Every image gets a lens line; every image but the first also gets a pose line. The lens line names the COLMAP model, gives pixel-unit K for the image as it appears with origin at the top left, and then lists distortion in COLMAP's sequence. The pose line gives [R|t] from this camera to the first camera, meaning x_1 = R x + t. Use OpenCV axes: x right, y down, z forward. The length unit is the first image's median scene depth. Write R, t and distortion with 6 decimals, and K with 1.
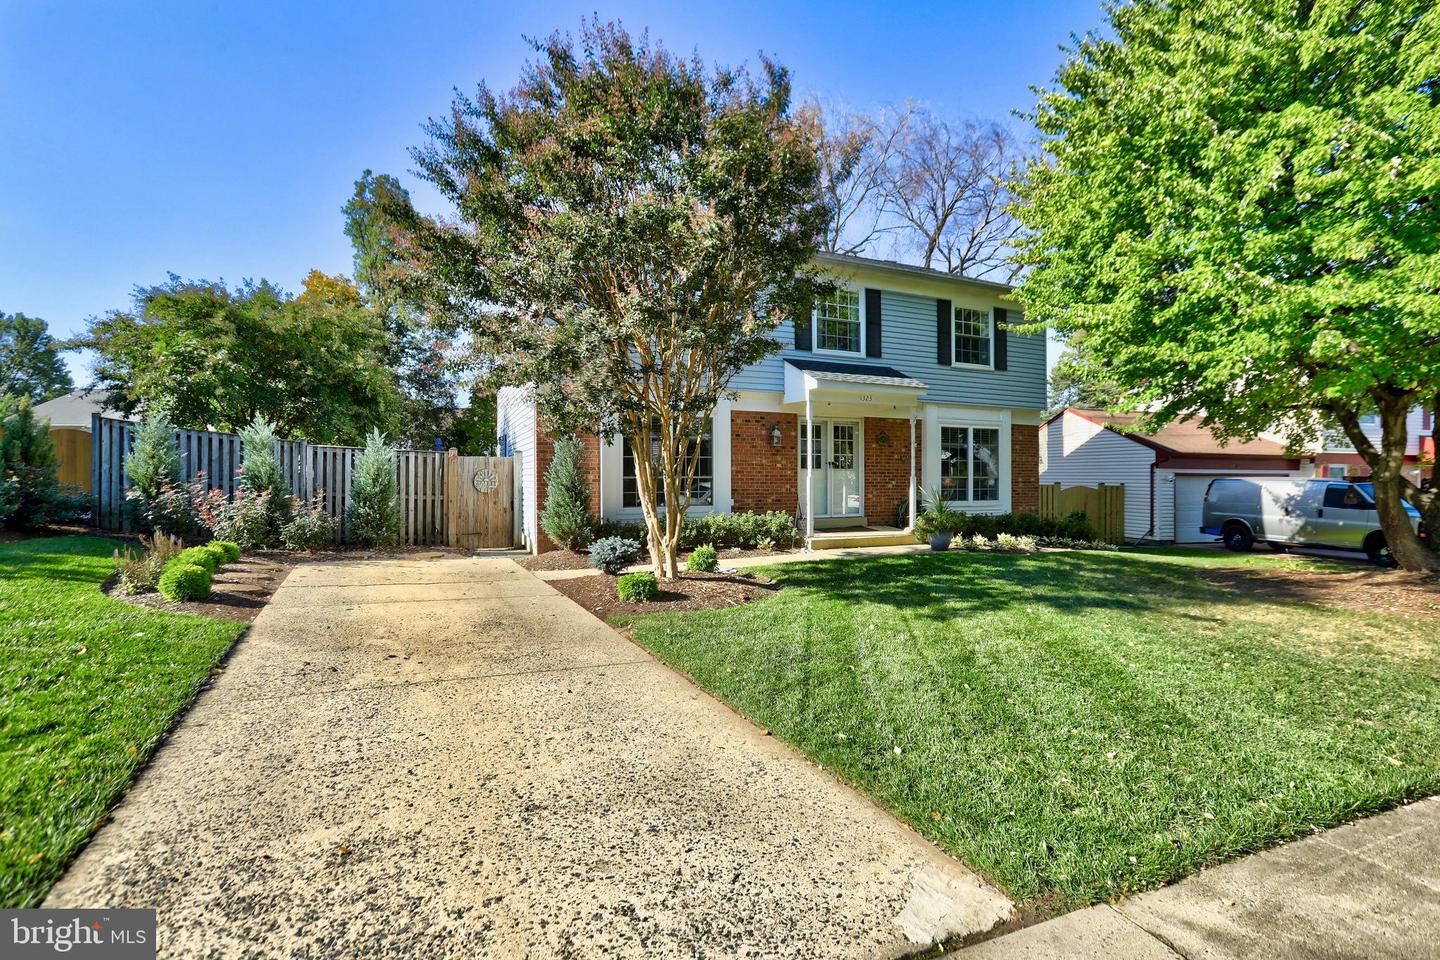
lens RADIAL K [[710.0, 0, 752.4], [0, 710.0, 480.6], [0, 0, 1]] dist [-0.054504, 0.040874]
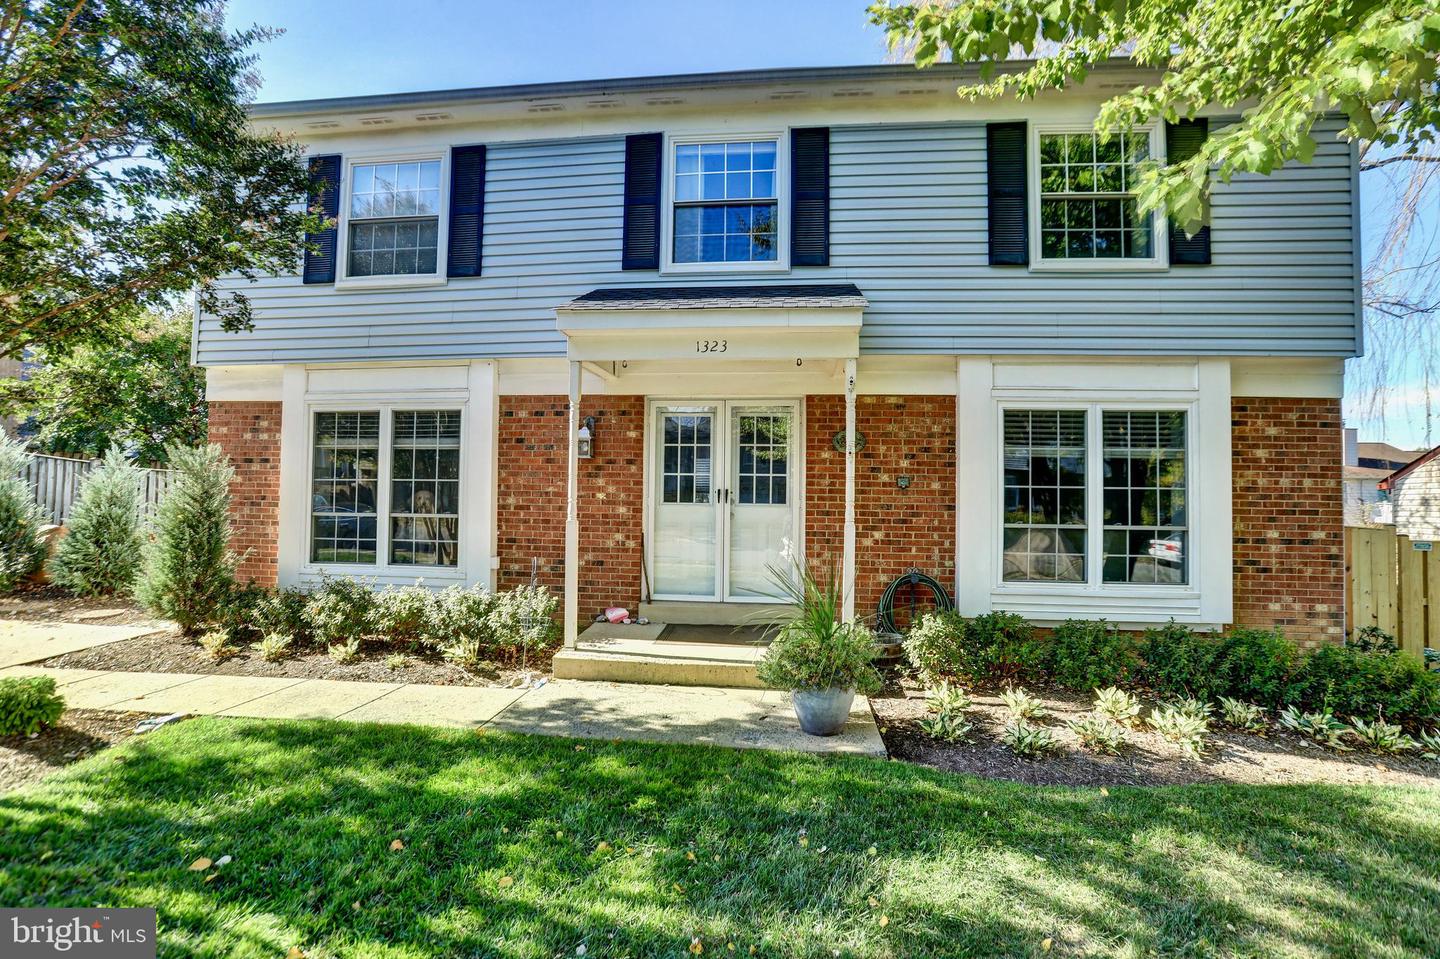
lens RADIAL K [[687.0, 0, 720.0], [0, 687.0, 479.5], [0, 0, 1]] dist [-0.078784, 0.036343]
pose [[0.844337, -0.003922, -0.535798, 0.355130], [-0.016877, 0.999282, -0.033910, -0.016690], [0.535546, 0.037674, 0.843665, 0.579644]]
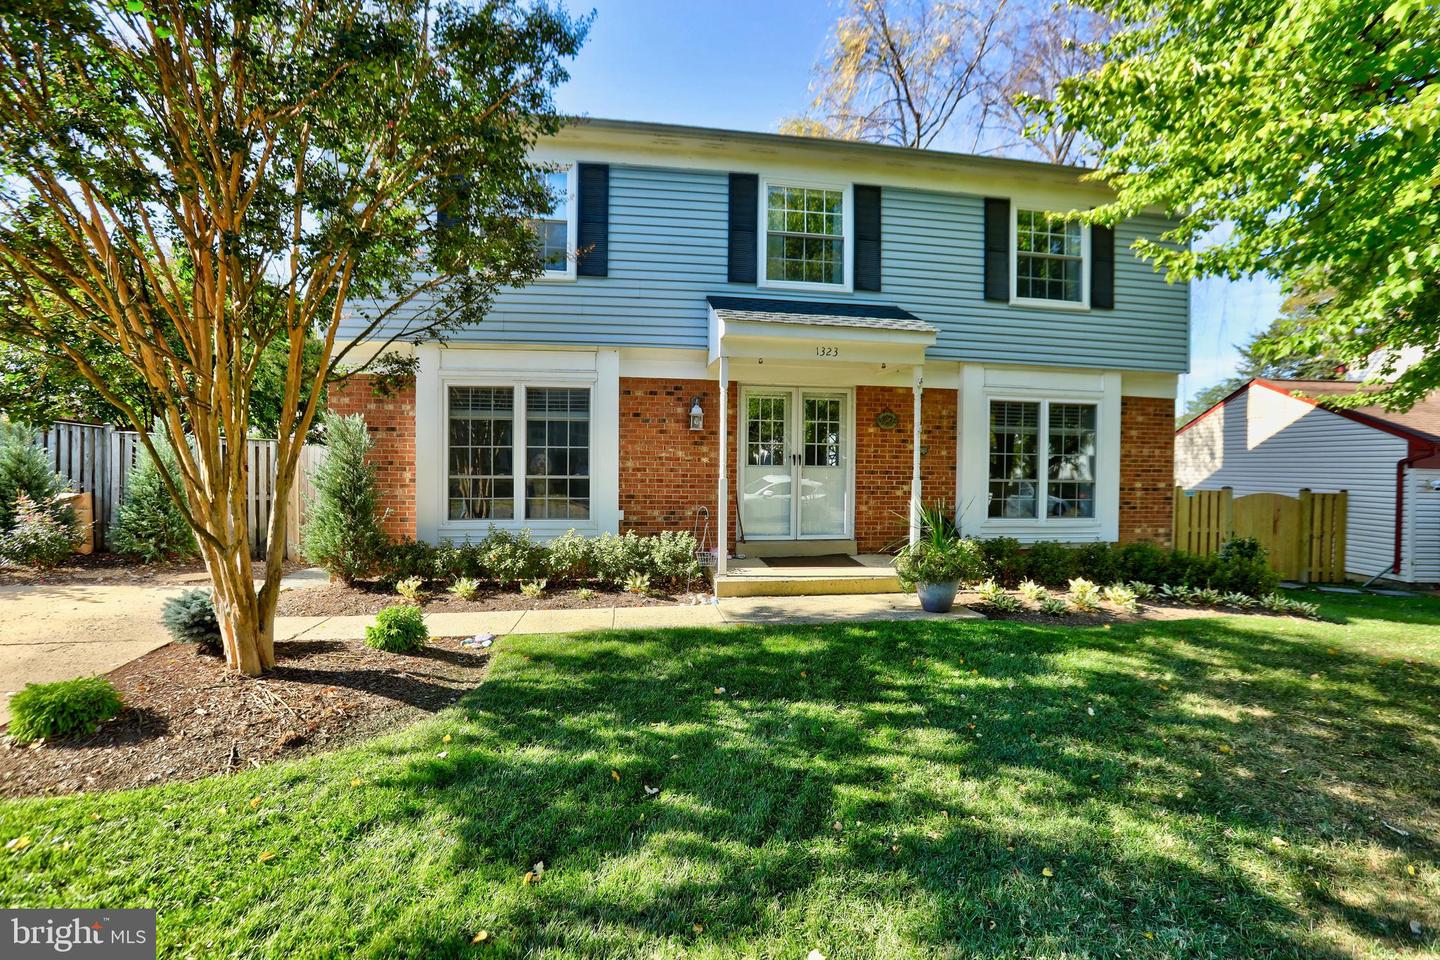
lens RADIAL K [[687.0, 0, 720.0], [0, 687.0, 480.0], [0, 0, 1]] dist [-0.078784, 0.036343]
pose [[0.957753, 0.017067, -0.287086, 0.218809], [-0.012562, 0.999767, 0.017526, -0.013285], [0.287319, -0.013179, 0.957744, 0.365022]]
